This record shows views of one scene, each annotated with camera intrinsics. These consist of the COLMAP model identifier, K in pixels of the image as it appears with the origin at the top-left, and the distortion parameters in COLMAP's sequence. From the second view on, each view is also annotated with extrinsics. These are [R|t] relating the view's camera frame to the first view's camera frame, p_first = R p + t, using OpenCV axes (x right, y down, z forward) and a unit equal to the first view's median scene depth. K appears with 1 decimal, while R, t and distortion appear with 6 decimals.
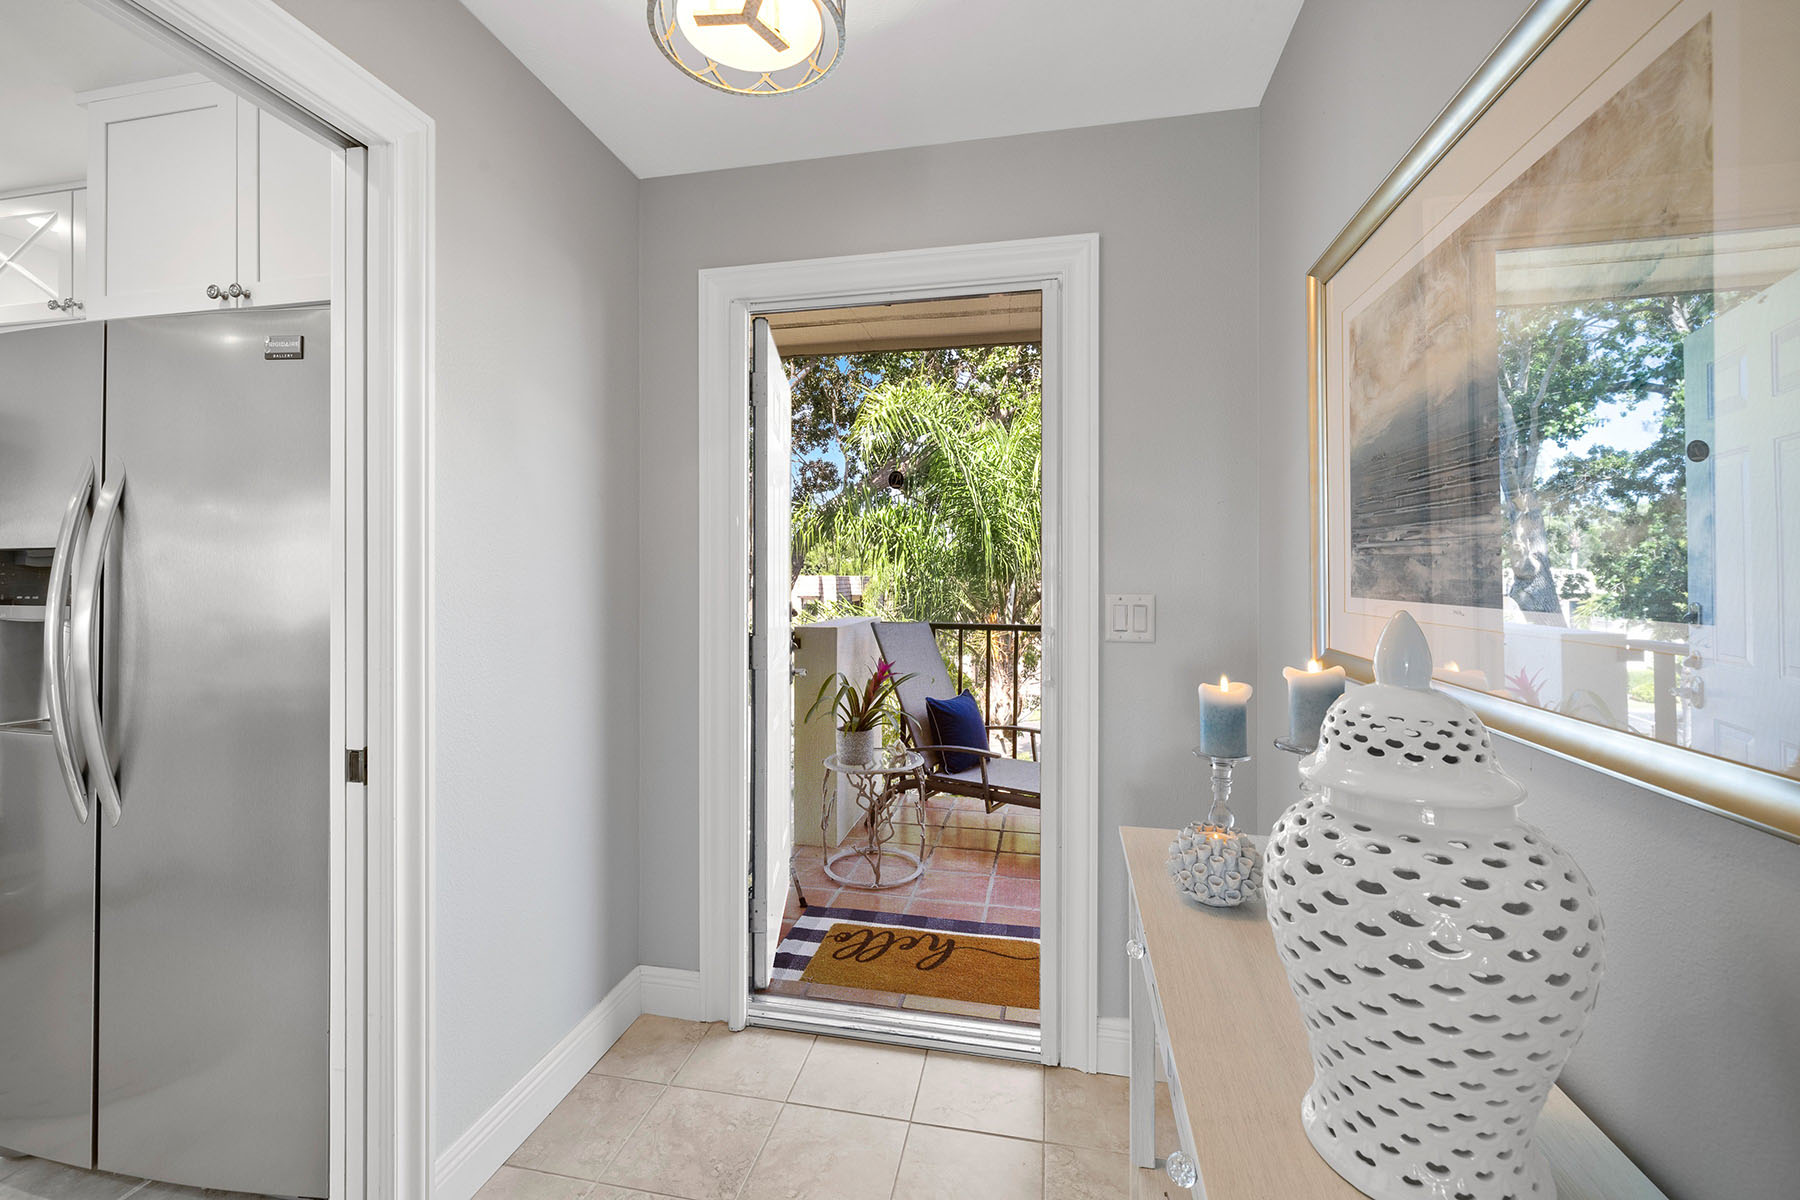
lens RADIAL K [[753.1, 0, 889.3], [0, 753.1, 592.4], [0, 0, 1]] dist [0.002463, -0.000058]
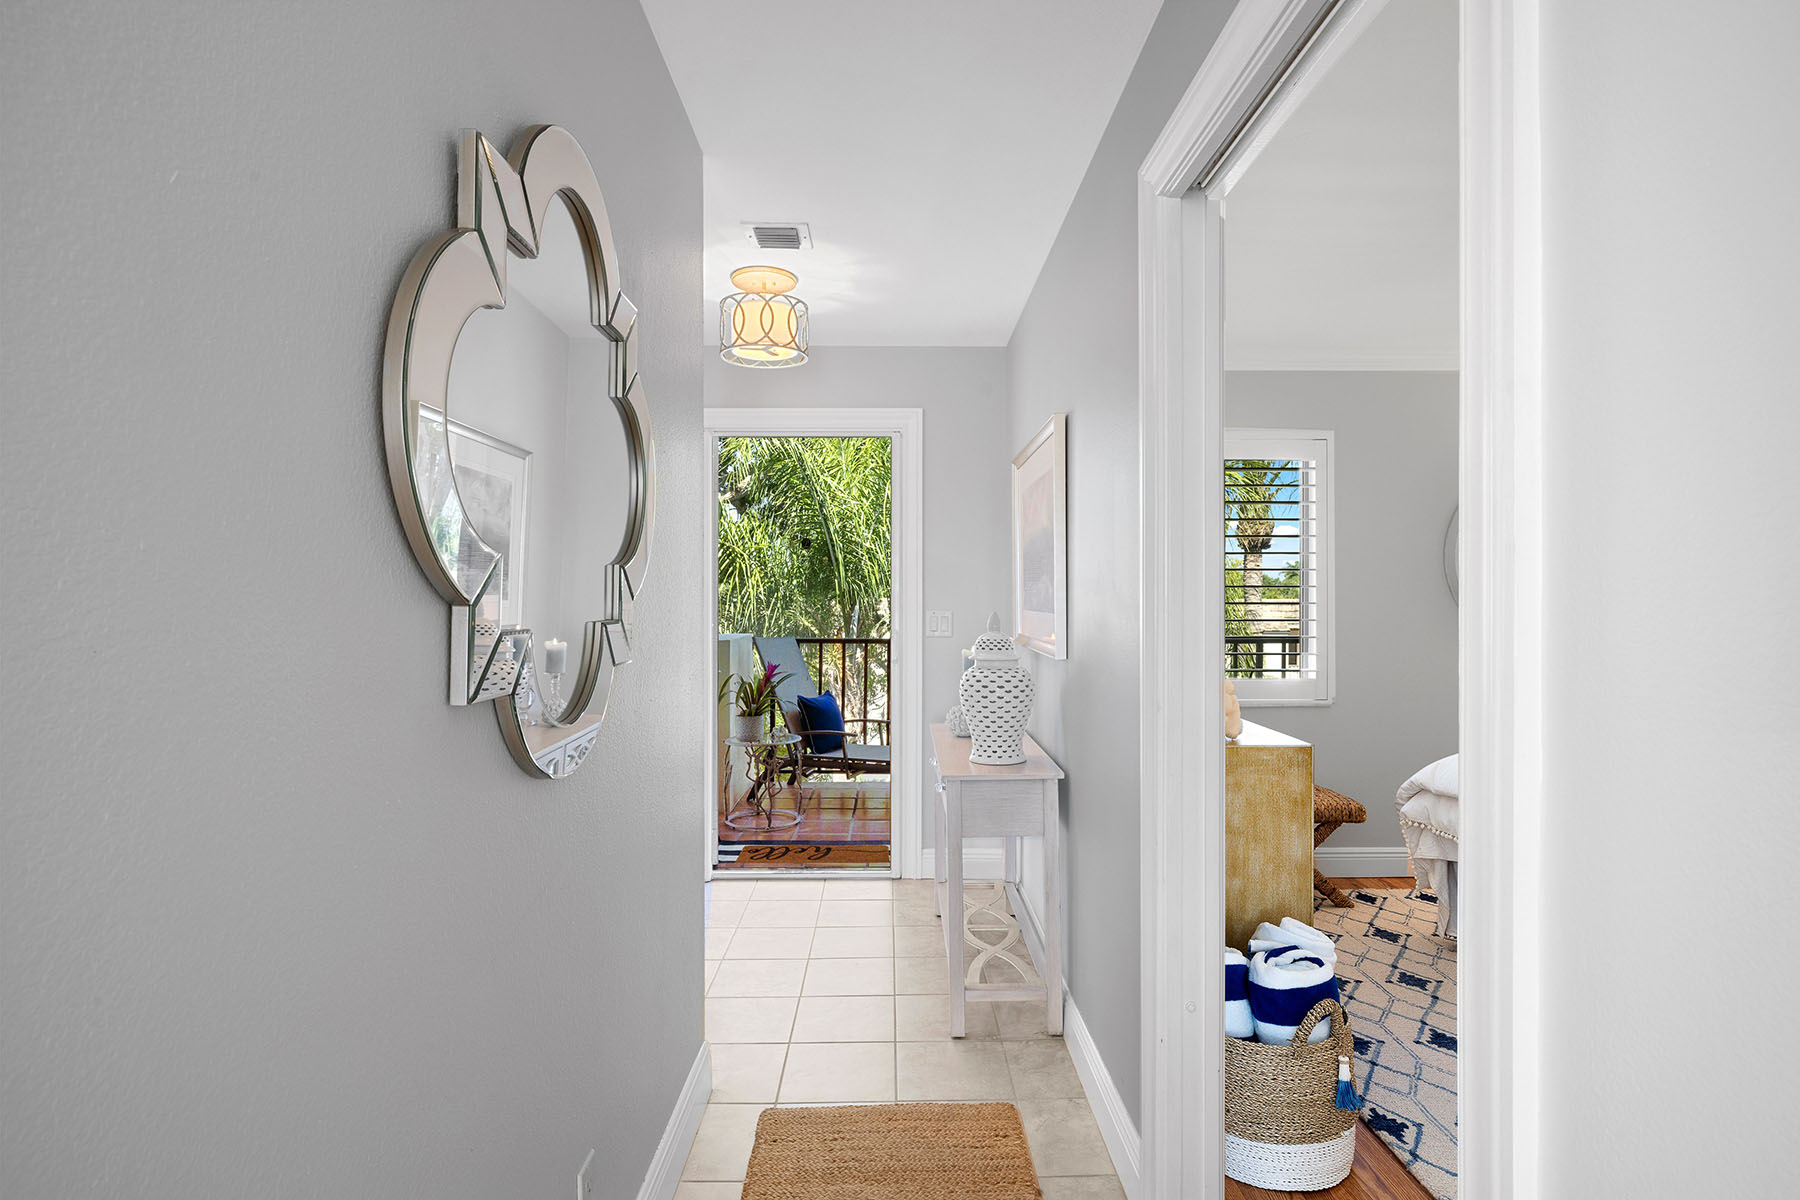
lens RADIAL K [[934.6, 0, 900.0], [0, 934.6, 600.0], [0, 0, 1]] dist [0.000020, -0.000004]
pose [[0.975476, 0.004460, 0.220063, -0.171376], [-0.000485, 0.999836, -0.018114, 0.011338], [-0.220107, 0.017563, 0.975318, -0.750950]]
